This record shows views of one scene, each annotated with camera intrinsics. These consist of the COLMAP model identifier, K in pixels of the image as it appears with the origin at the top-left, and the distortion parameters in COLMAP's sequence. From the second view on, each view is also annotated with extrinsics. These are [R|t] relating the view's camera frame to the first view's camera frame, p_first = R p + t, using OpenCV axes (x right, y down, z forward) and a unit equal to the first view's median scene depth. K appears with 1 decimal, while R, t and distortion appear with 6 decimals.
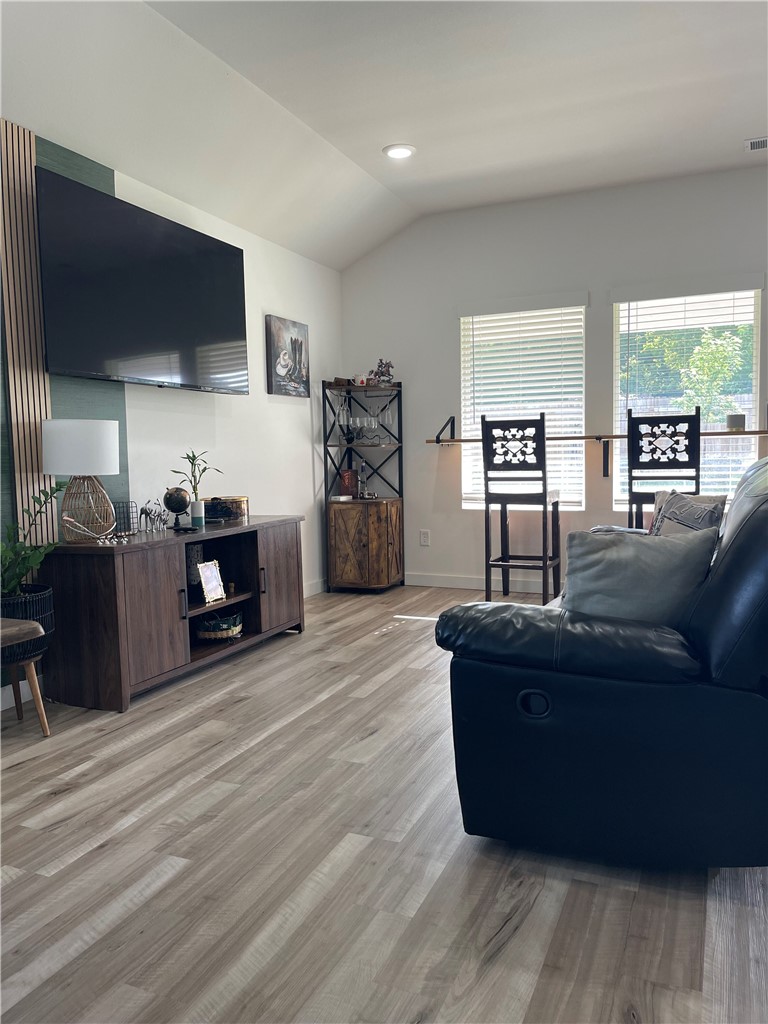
lens RADIAL K [[772.7, 0, 384.9], [0, 772.7, 511.8], [0, 0, 1]] dist [0.054648, -0.054061]
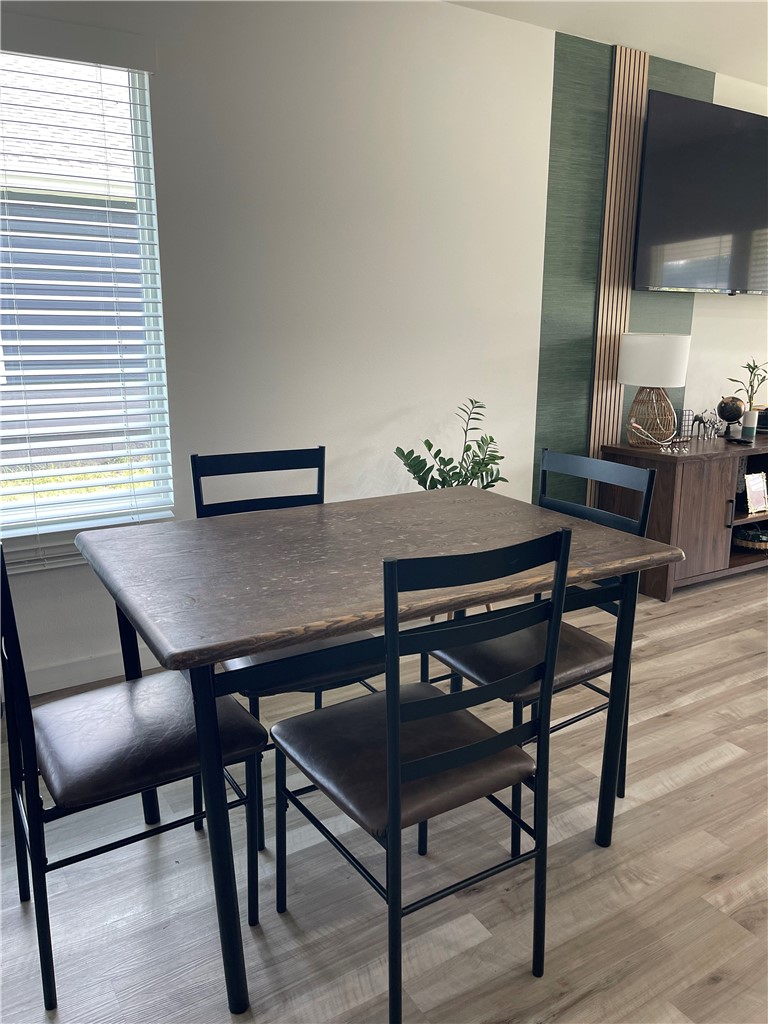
lens RADIAL K [[772.7, 0, 389.4], [0, 772.7, 507.4], [0, 0, 1]] dist [0.054648, -0.054061]
pose [[0.818475, 0.156400, -0.552845, -0.056259], [-0.064680, 0.981201, 0.181825, -0.053816], [0.570890, -0.113061, 0.813205, -0.128112]]
